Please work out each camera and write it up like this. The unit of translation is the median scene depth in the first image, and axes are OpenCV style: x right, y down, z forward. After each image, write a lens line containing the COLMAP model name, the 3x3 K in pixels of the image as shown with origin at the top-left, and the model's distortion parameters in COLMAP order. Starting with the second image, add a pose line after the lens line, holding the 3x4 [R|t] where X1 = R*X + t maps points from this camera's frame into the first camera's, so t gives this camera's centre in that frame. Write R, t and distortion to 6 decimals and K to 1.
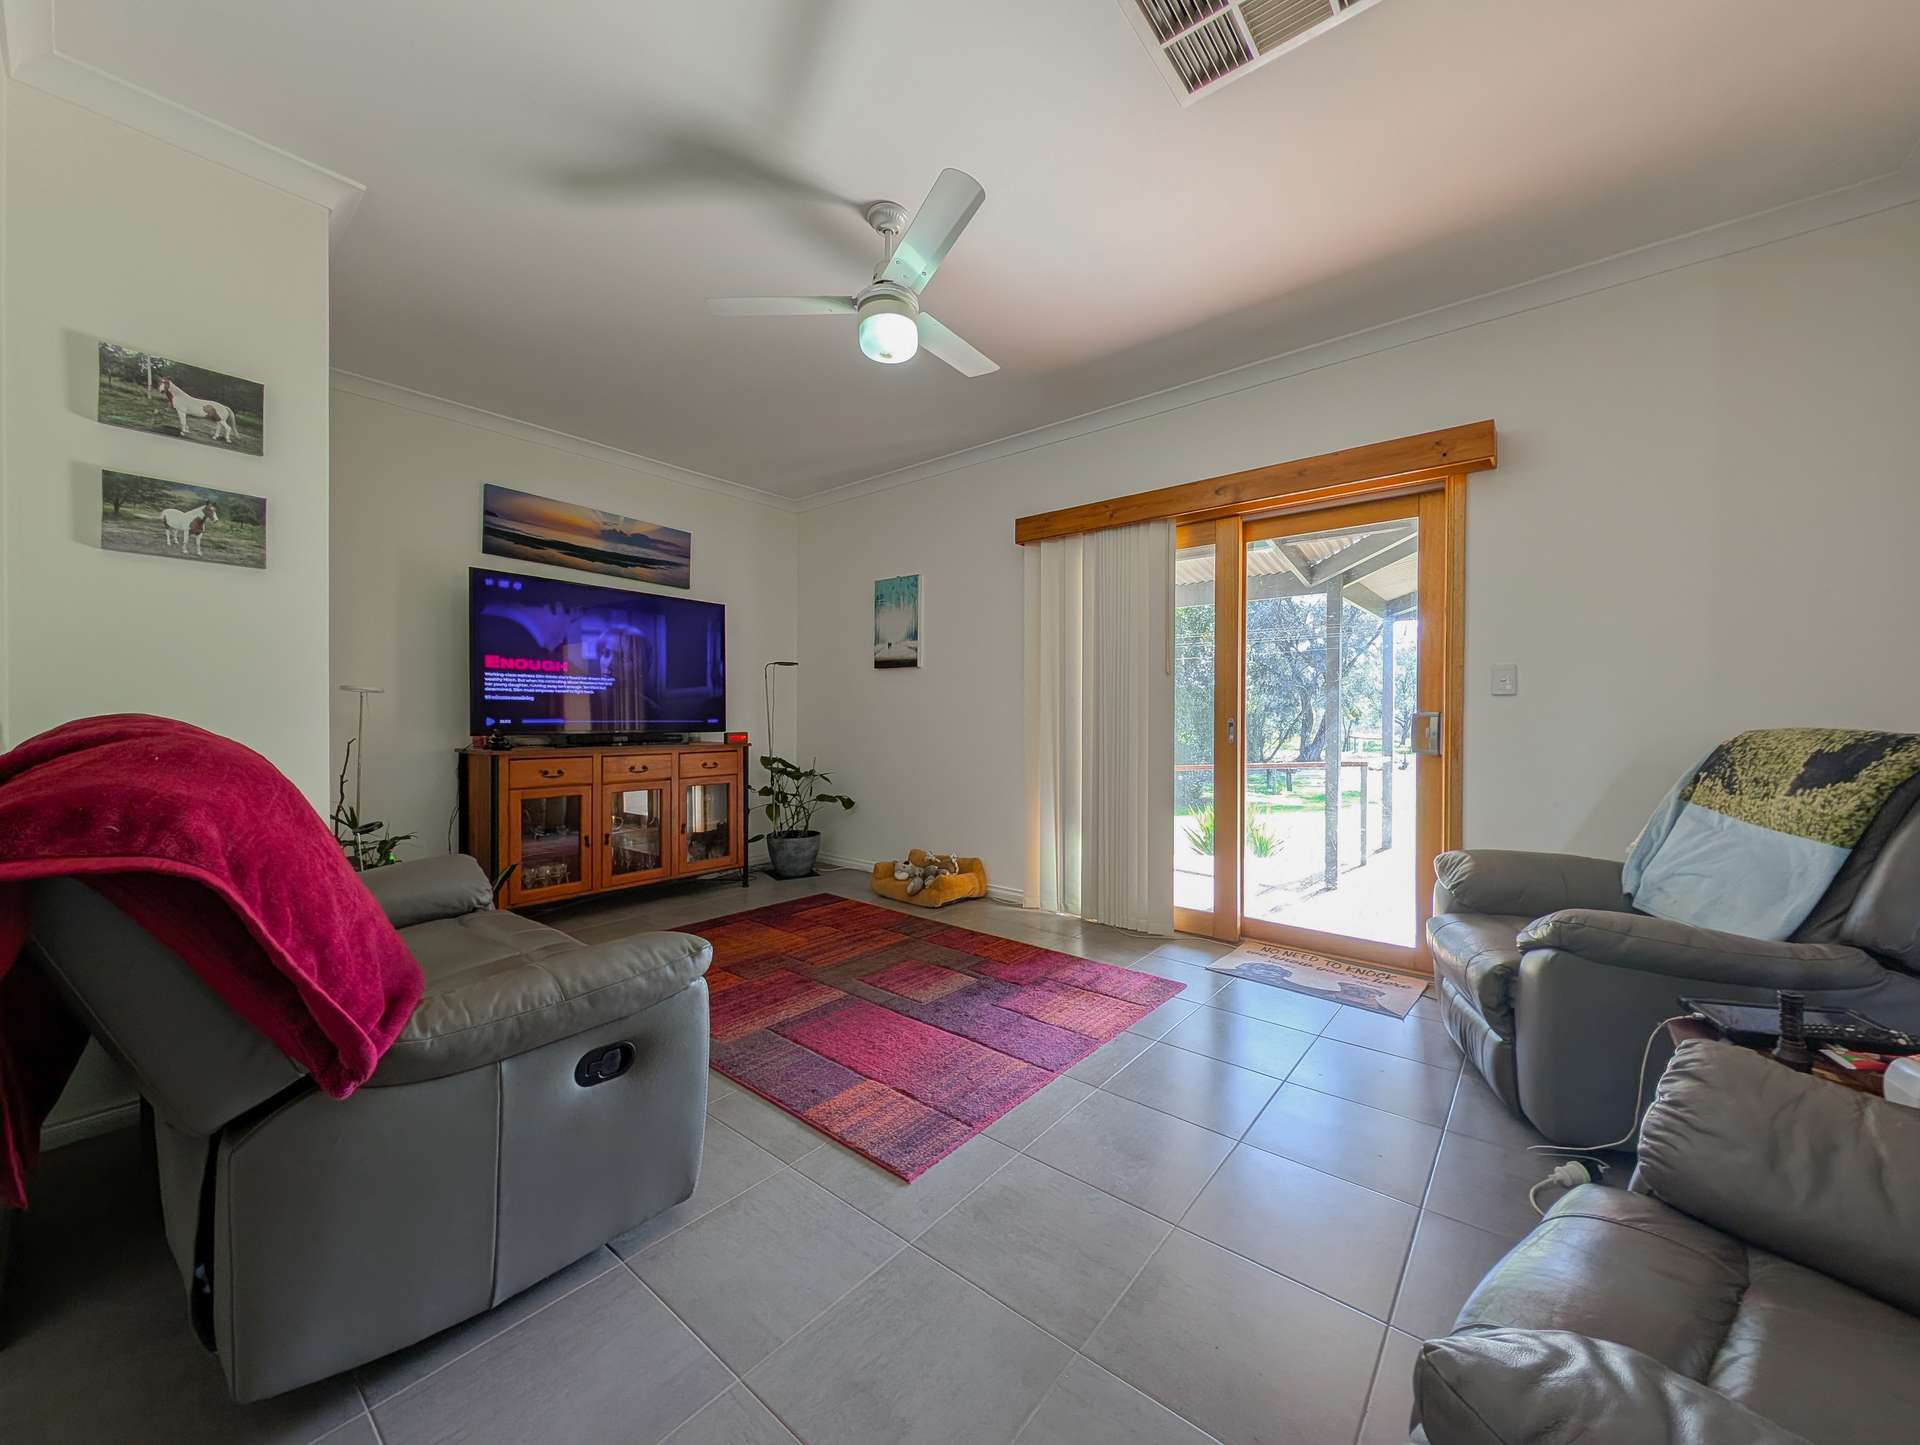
lens RADIAL K [[716.8, 0, 963.3], [0, 716.8, 723.5], [0, 0, 1]] dist [0.002375, -0.003313]
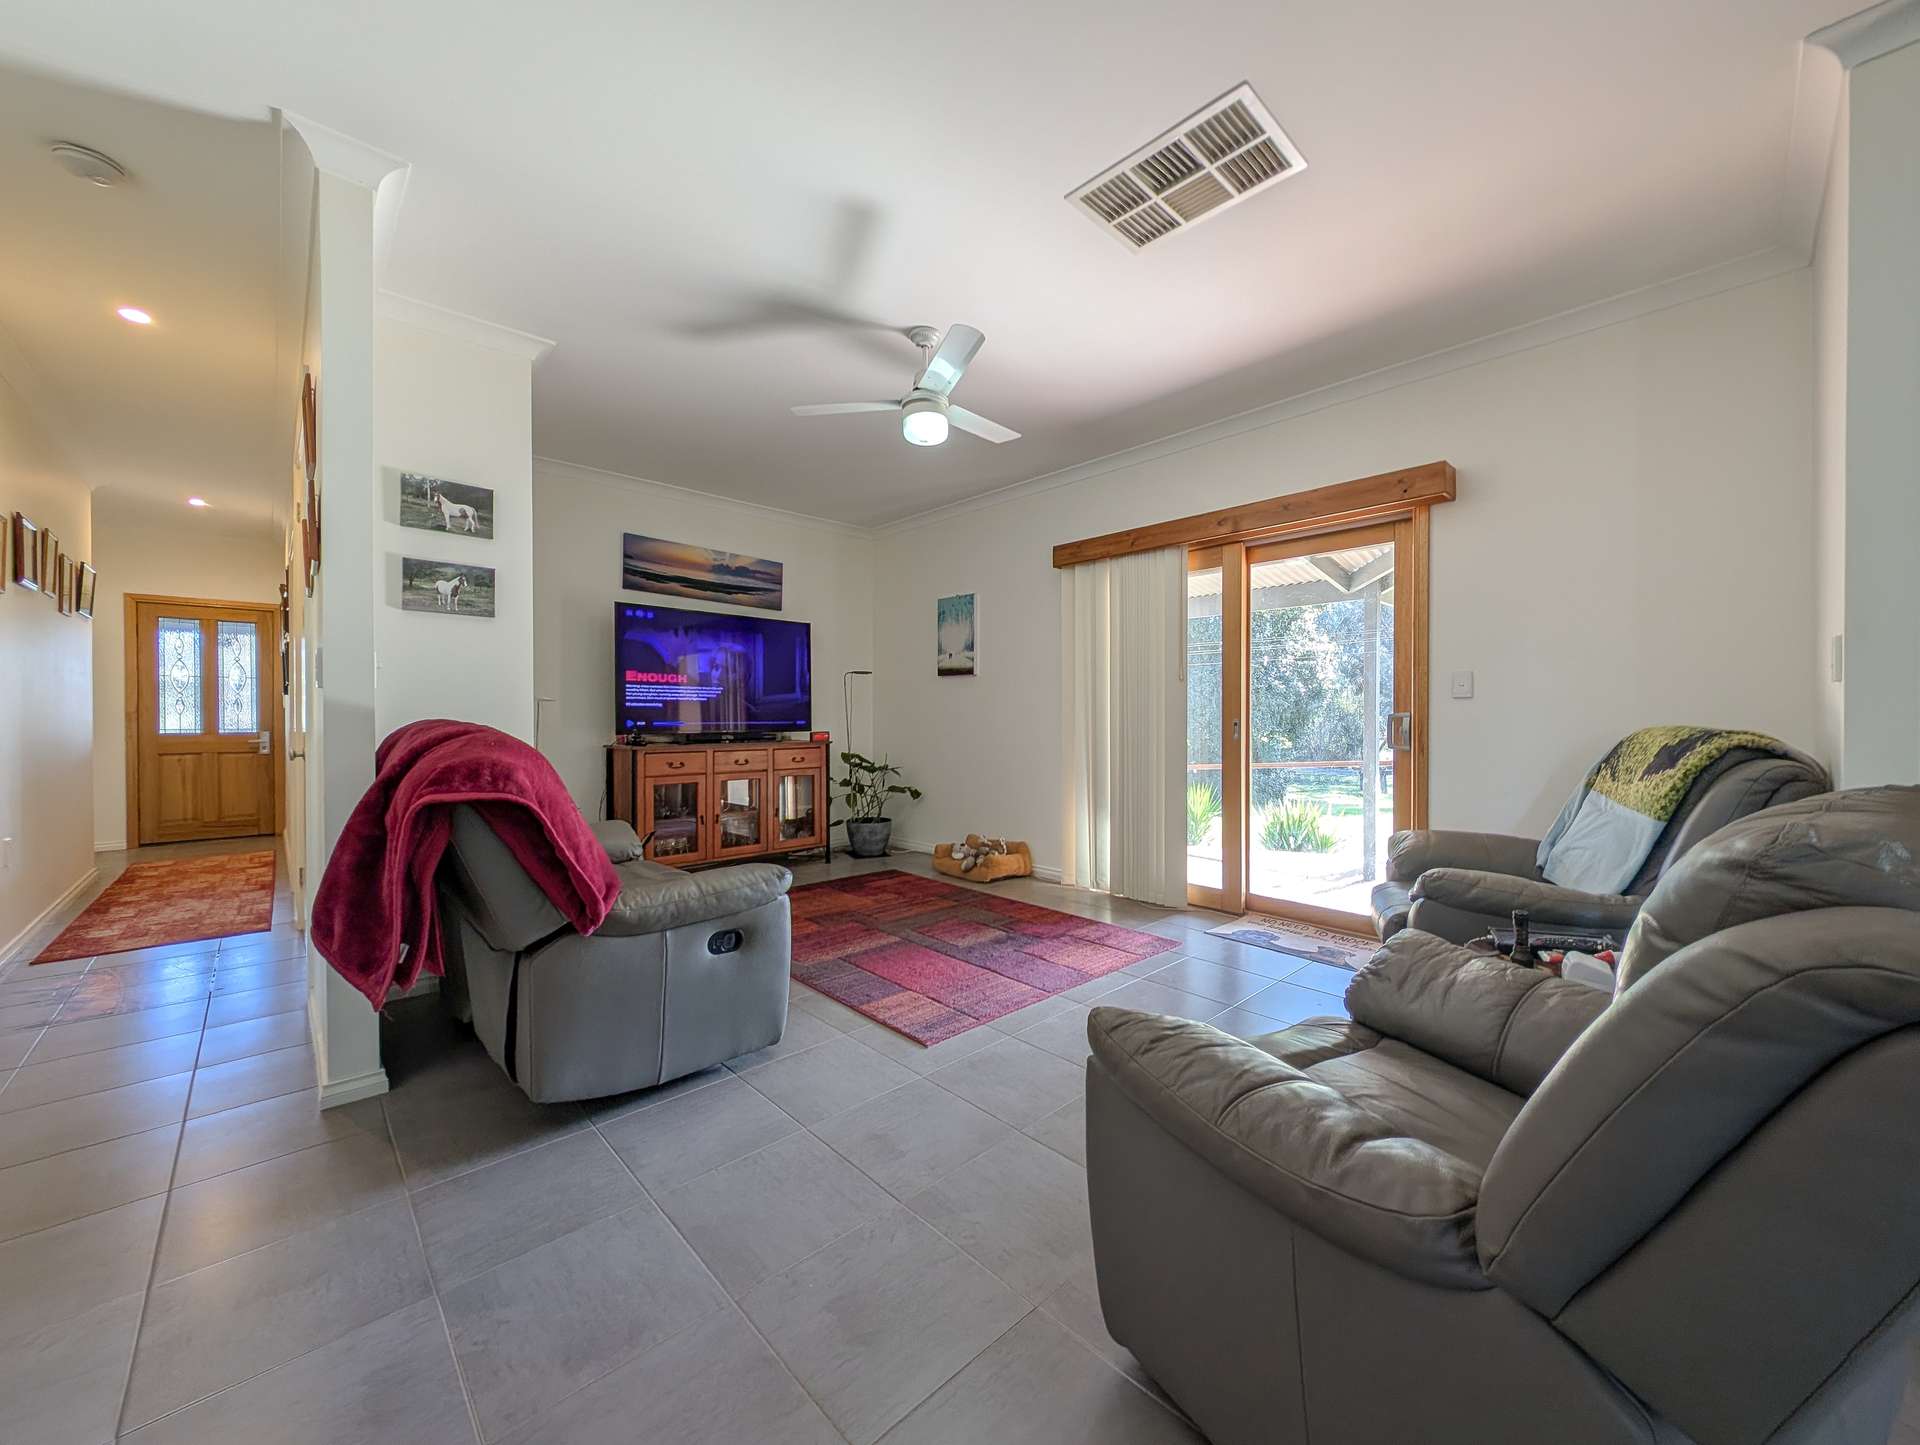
lens RADIAL K [[716.8, 0, 962.4], [0, 716.8, 722.9], [0, 0, 1]] dist [0.002375, -0.003313]
pose [[0.992456, -0.002921, -0.122563, 0.098507], [0.002683, 0.999994, -0.002108, 0.000558], [0.122569, 0.001763, 0.992458, -0.232791]]
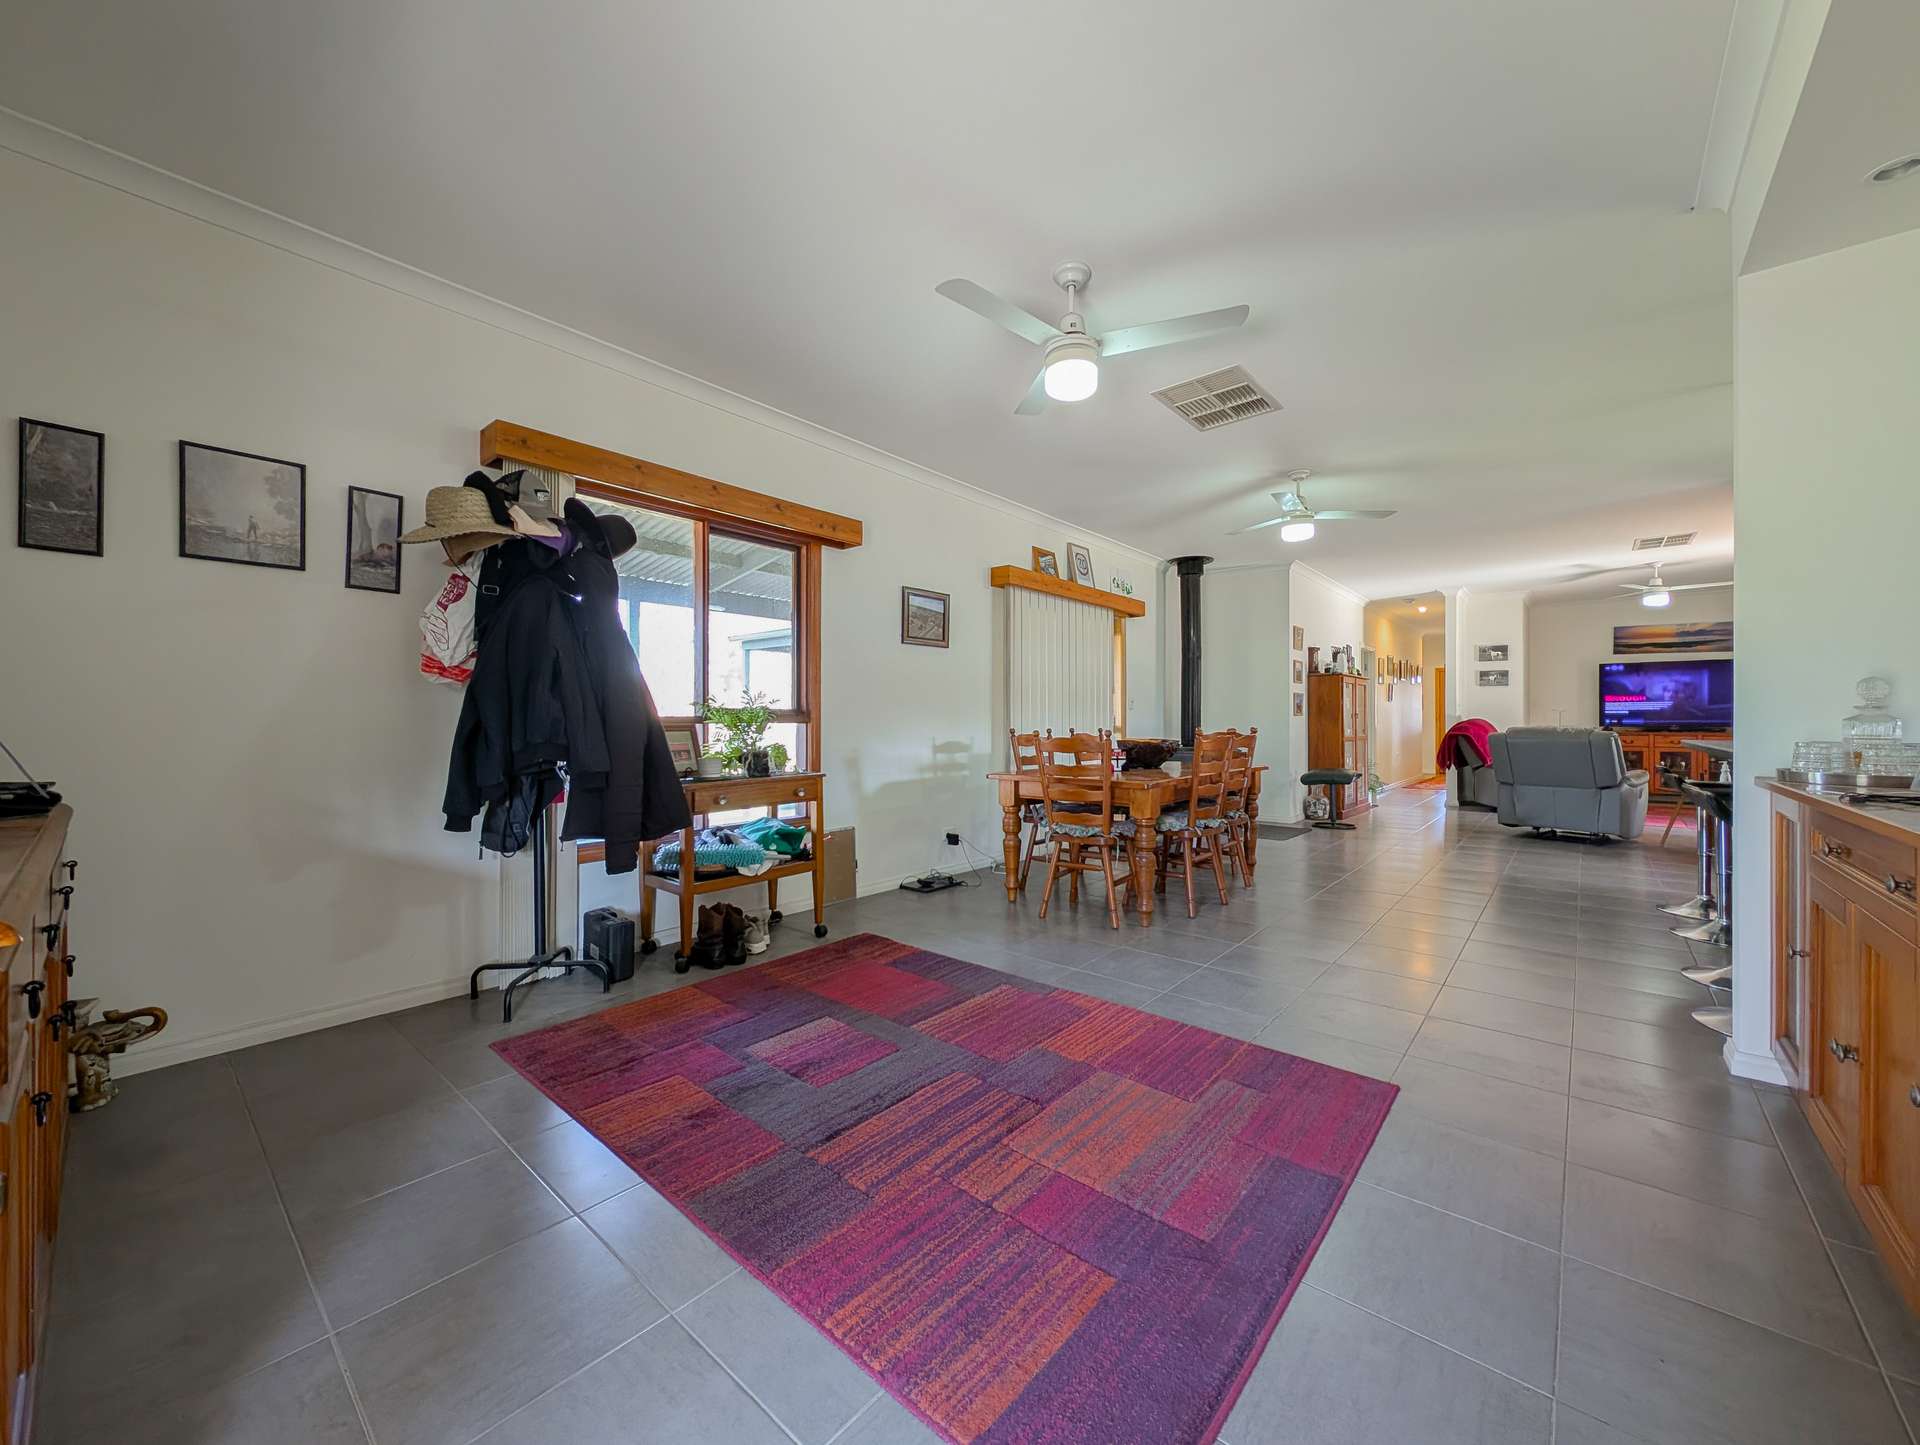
lens RADIAL K [[716.8, 0, 970.0], [0, 716.8, 721.2], [0, 0, 1]] dist [0.002375, -0.003313]
pose [[-0.033096, -0.007739, -0.999422, 2.641610], [-0.009219, 0.999930, -0.007438, 0.049425], [0.999410, 0.008967, -0.033165, -1.614846]]
